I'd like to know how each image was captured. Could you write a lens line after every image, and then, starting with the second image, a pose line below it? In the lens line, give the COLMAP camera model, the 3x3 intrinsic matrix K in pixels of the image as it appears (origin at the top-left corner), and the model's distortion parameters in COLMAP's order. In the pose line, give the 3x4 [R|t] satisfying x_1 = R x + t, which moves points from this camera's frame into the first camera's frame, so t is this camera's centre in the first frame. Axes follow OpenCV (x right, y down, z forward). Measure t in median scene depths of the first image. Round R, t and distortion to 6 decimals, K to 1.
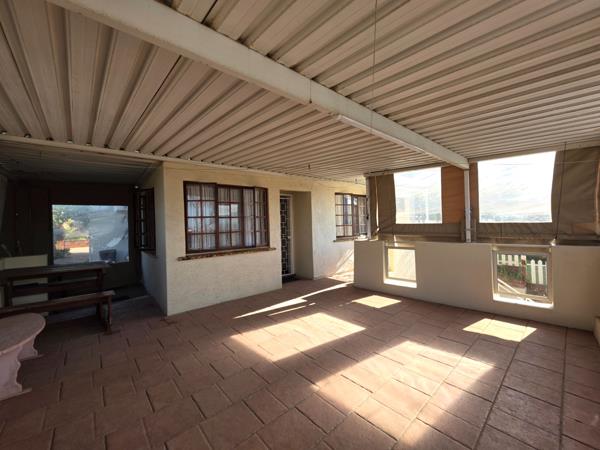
lens RADIAL K [[243.8, 0, 302.8], [0, 243.8, 223.9], [0, 0, 1]] dist [0.001004, -0.000012]
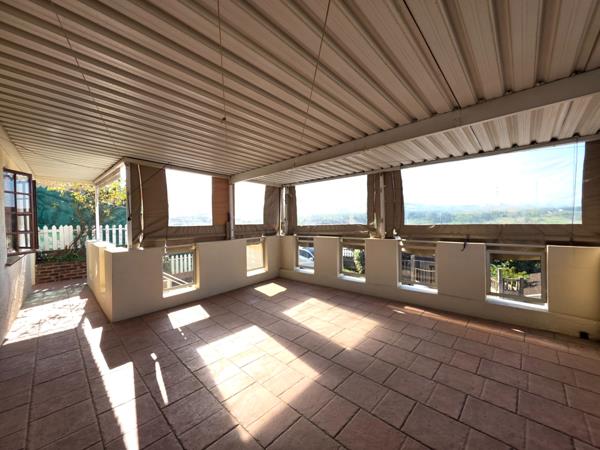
lens RADIAL K [[243.8, 0, 302.8], [0, 243.8, 223.9], [0, 0, 1]] dist [0.001004, -0.000012]
pose [[-0.073148, 0.019970, 0.997121, -0.652152], [0.039871, 0.999059, -0.017084, 0.030229], [-0.996524, 0.038507, -0.073875, 0.725018]]
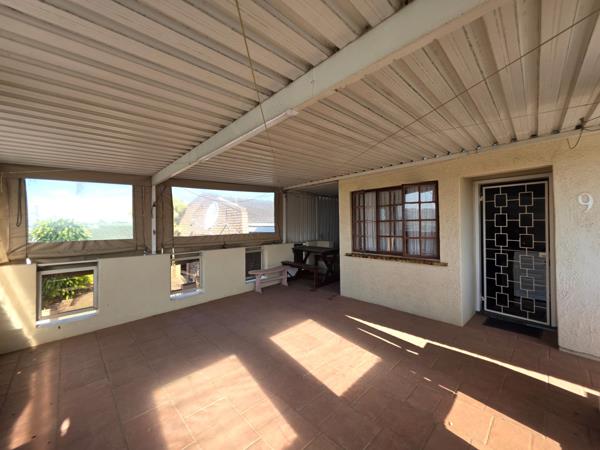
lens RADIAL K [[243.8, 0, 302.8], [0, 243.8, 223.9], [0, 0, 1]] dist [0.001004, -0.000012]
pose [[0.022450, 0.010771, -0.999690, 0.748572], [-0.009241, 0.999901, 0.010566, -0.025589], [0.999705, 0.009001, 0.022547, 0.743780]]
